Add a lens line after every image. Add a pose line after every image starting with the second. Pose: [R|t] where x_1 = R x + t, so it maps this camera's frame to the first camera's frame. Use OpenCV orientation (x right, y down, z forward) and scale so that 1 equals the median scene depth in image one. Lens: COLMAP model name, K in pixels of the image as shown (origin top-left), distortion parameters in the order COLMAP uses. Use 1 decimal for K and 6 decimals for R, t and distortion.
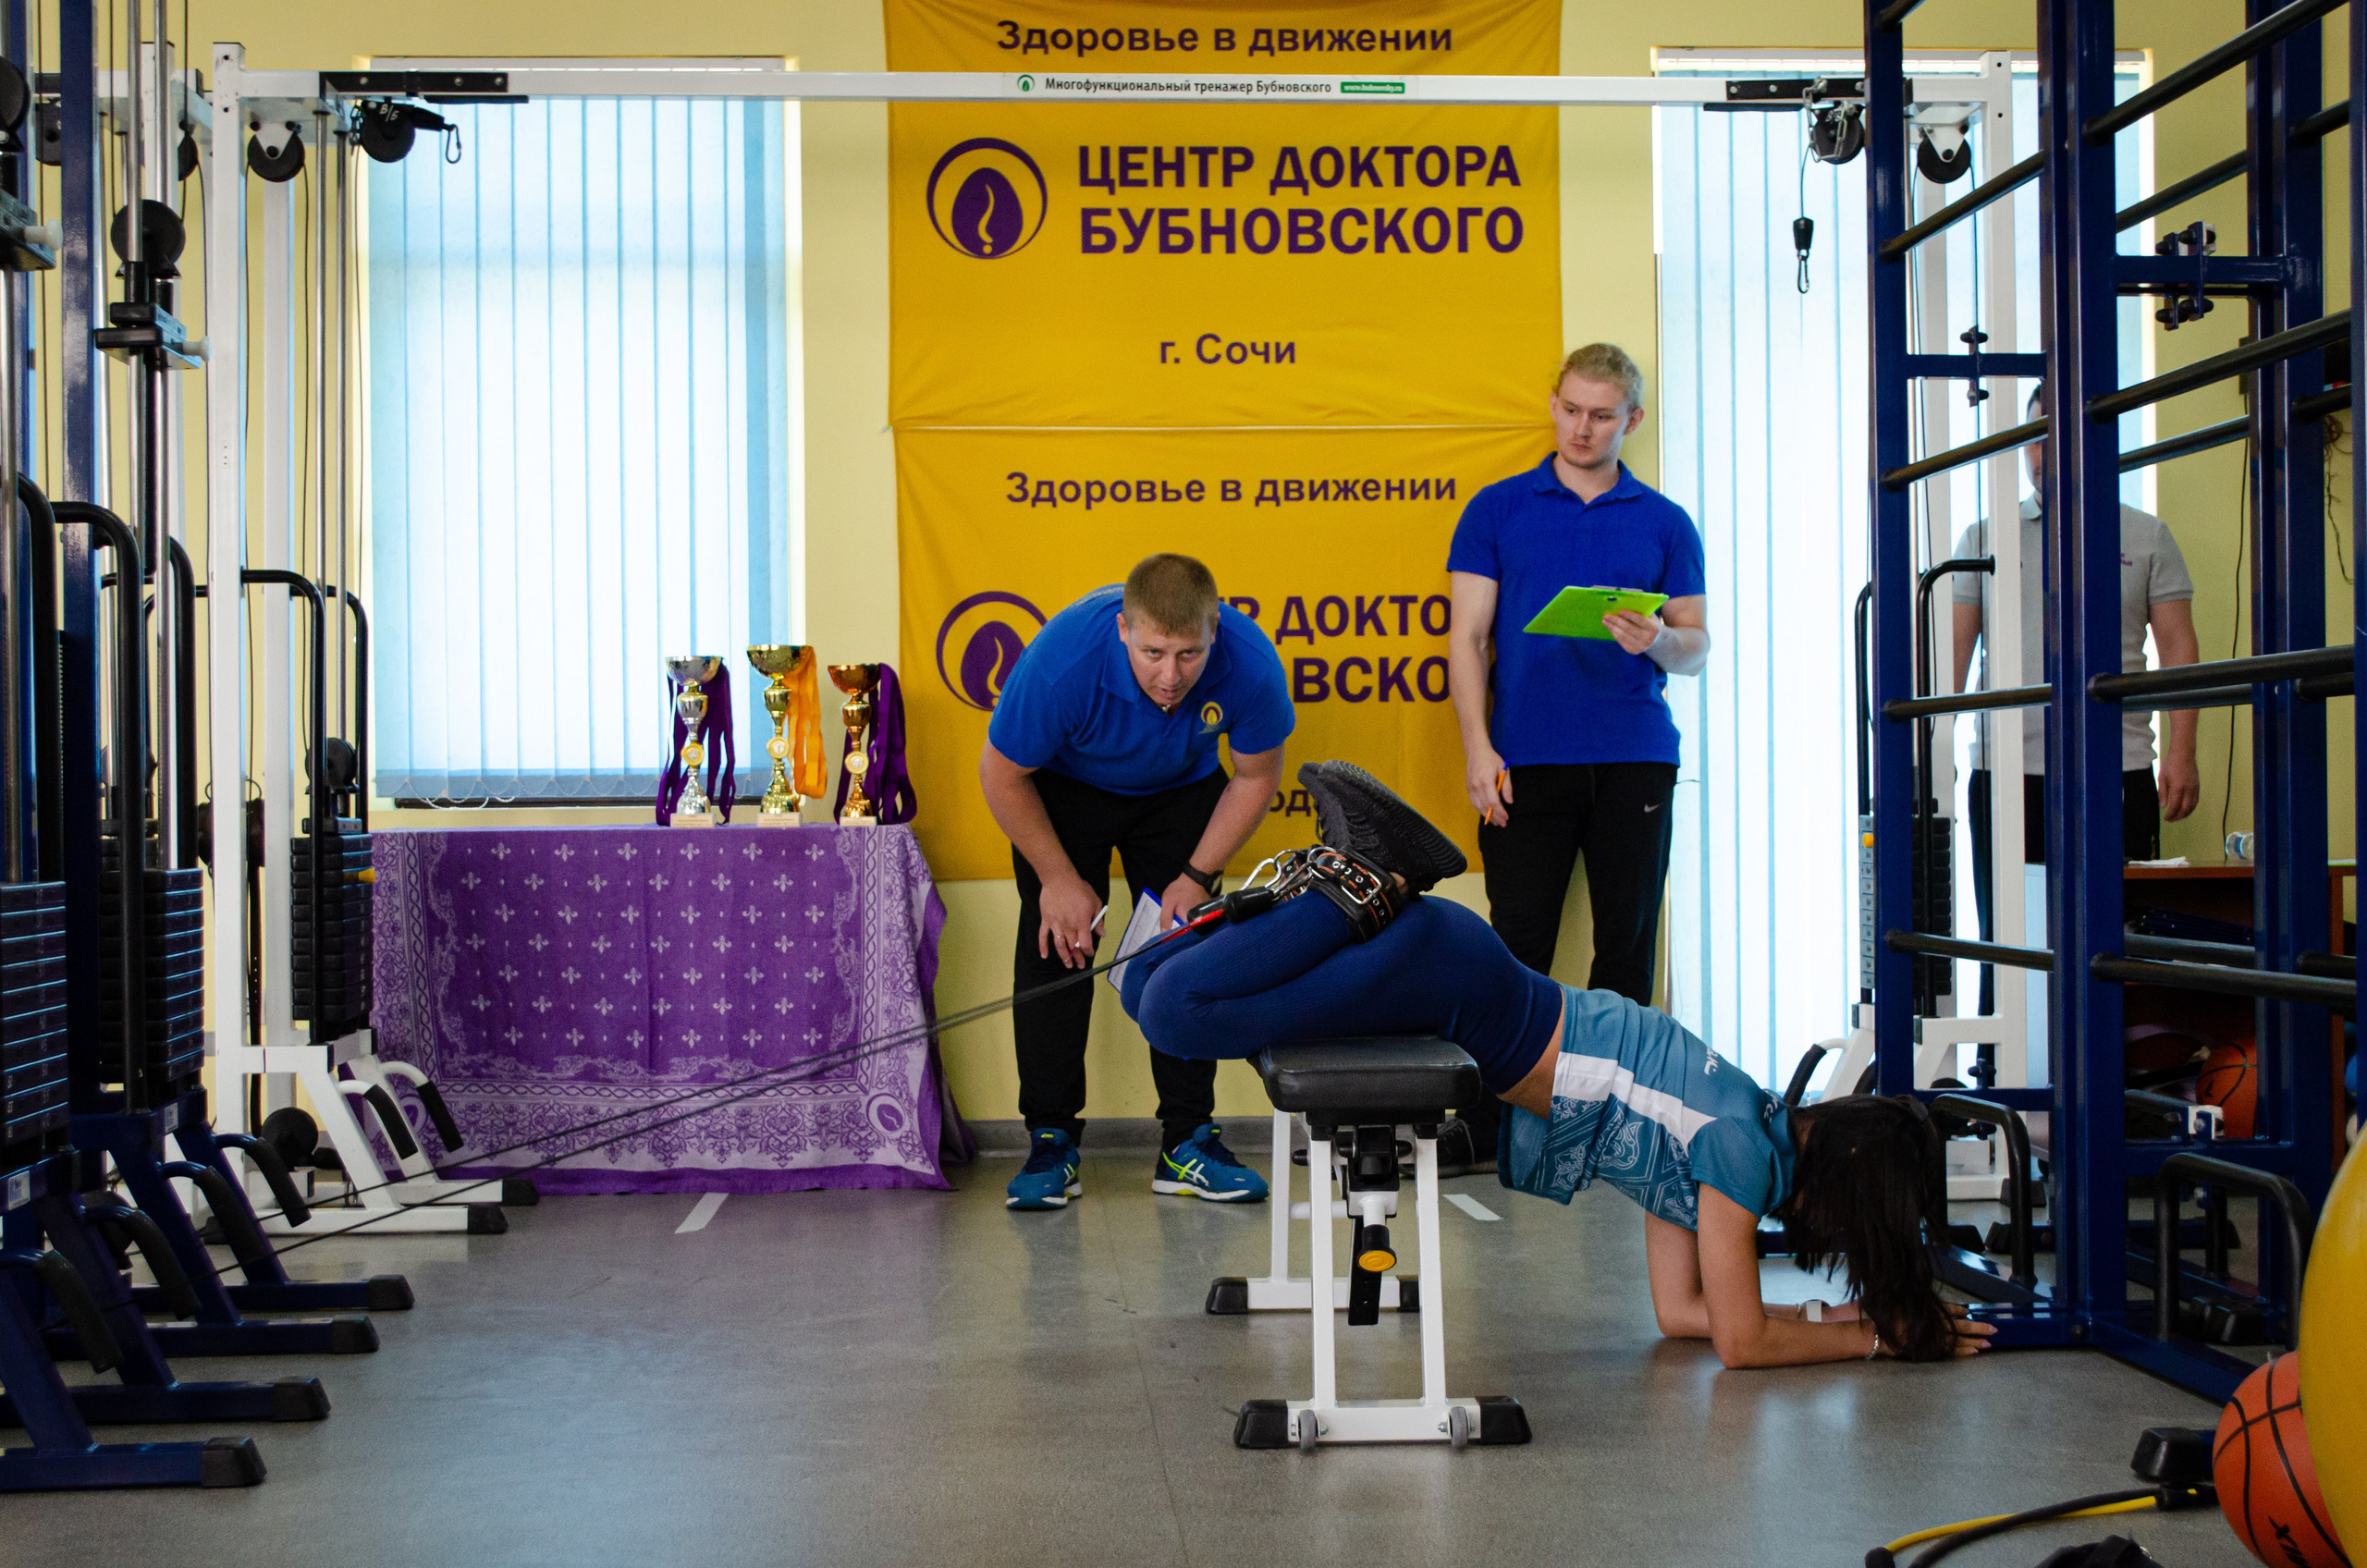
lens RADIAL K [[3548.4, 0, 1199.3], [0, 3548.4, 810.4], [0, 0, 1]] dist [-0.009717, 0.000000]
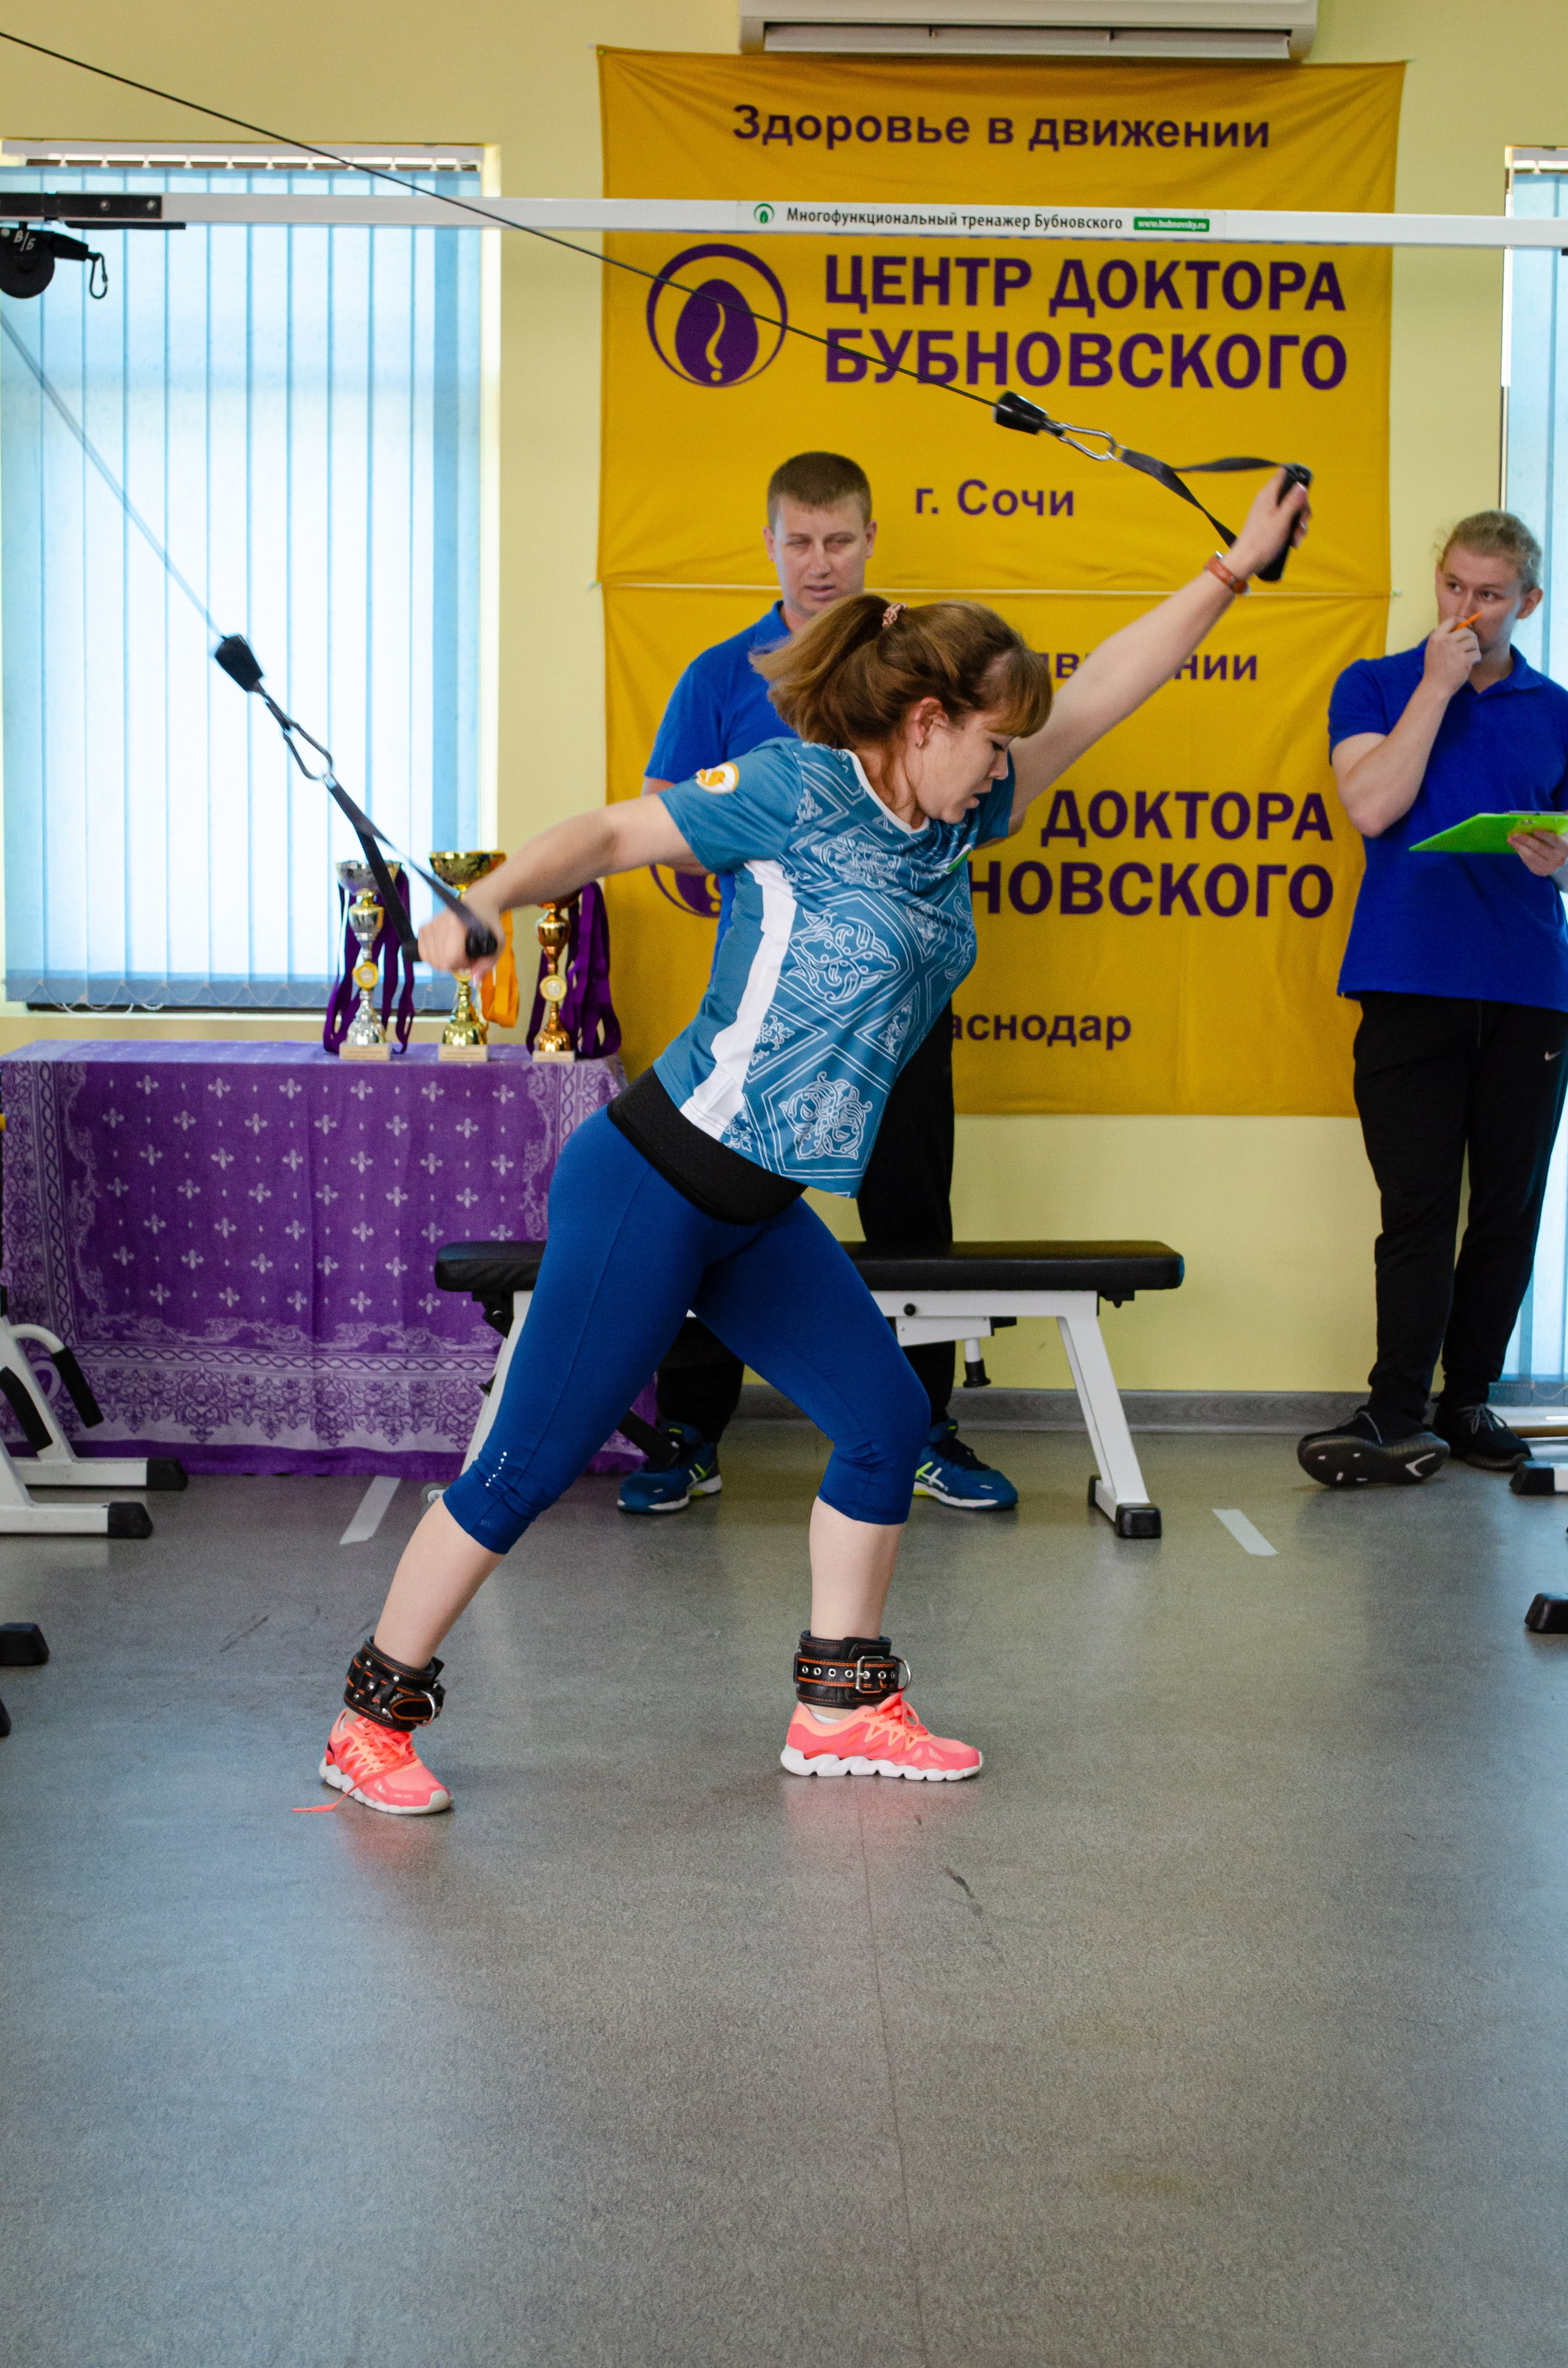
lens RADIAL K [[4141.6, 0, 774.0], [0, 4141.6, 1215.7], [0, 0, 1]] dist [-0.046321, 0.000000]
pose [[0.998749, 0.026343, -0.042504, 0.001819], [-0.021690, 0.994084, 0.106431, -0.063289], [0.045056, -0.105376, 0.993411, -0.010580]]
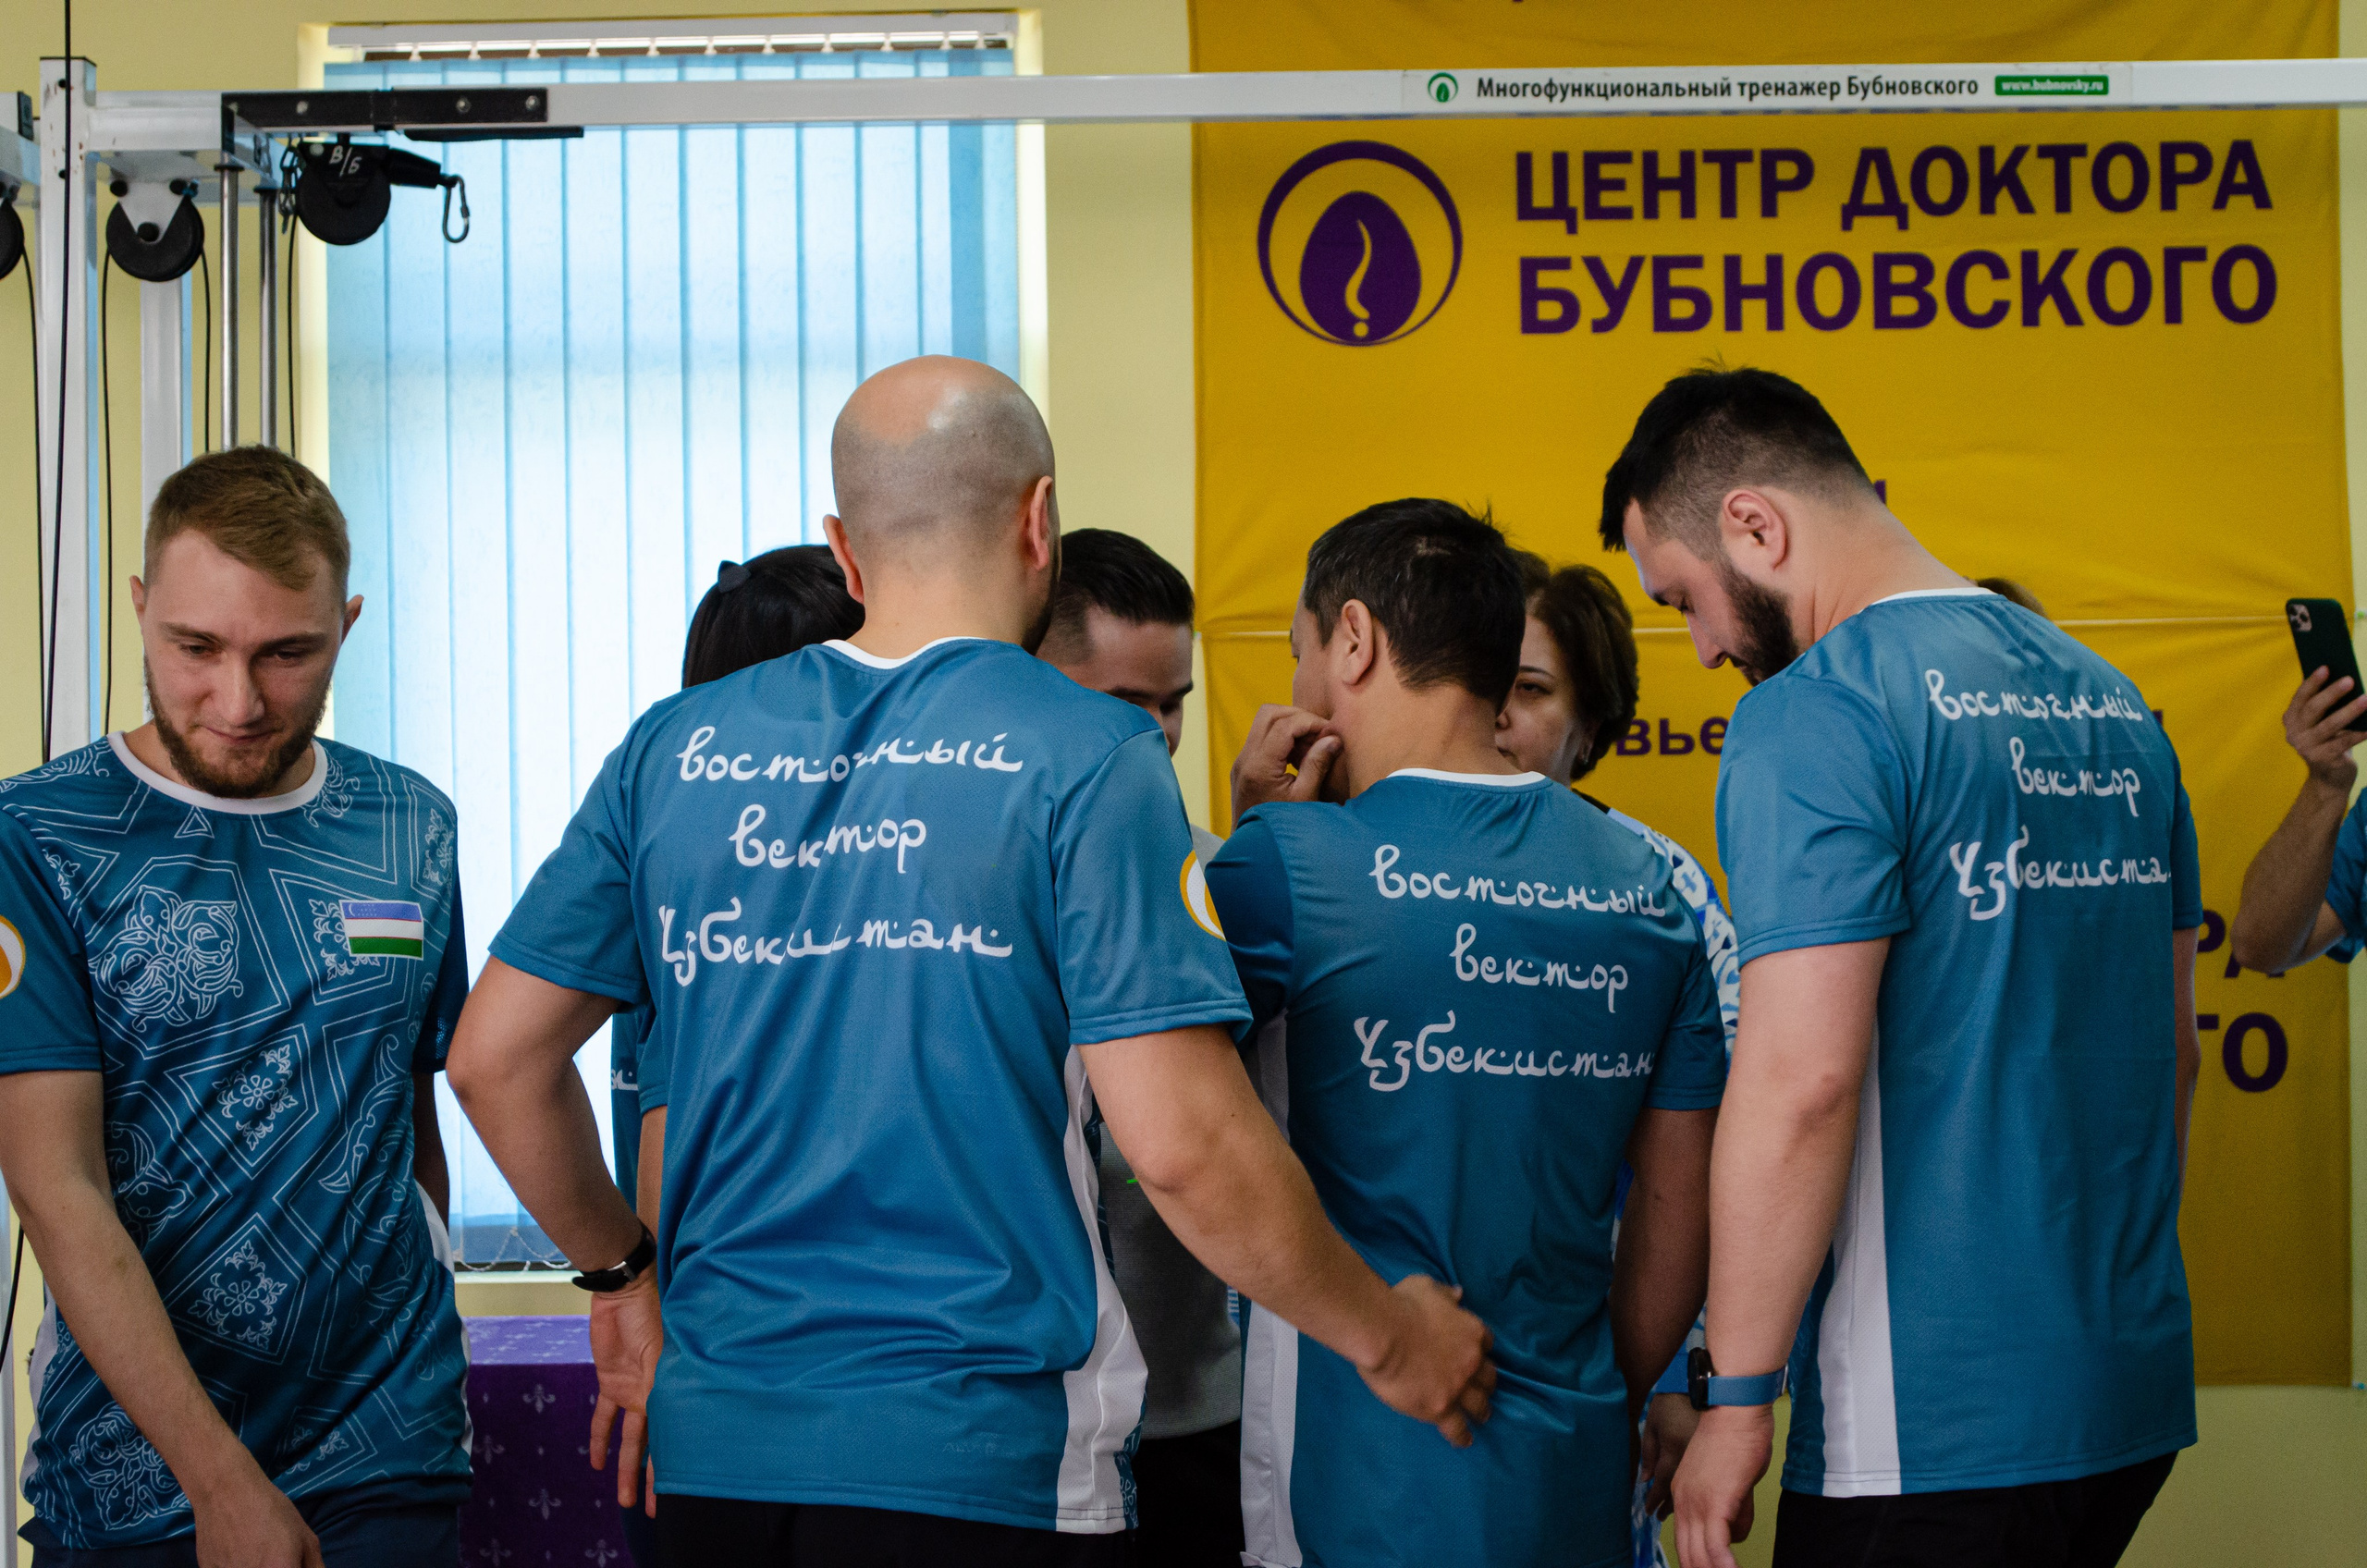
lens RADIAL K [[4868.1, 0, 1193.0], [0, 4868.1, 804.4], [0, 0, 1]] dist [-0.076243, 0.000000]
pose [[0.997253, -0.005389, -0.073880, -0.028274], [0.005694, 0.999976, 0.003915, -0.082604], [0.073857, -0.004325, 0.997259, 0.191940]]
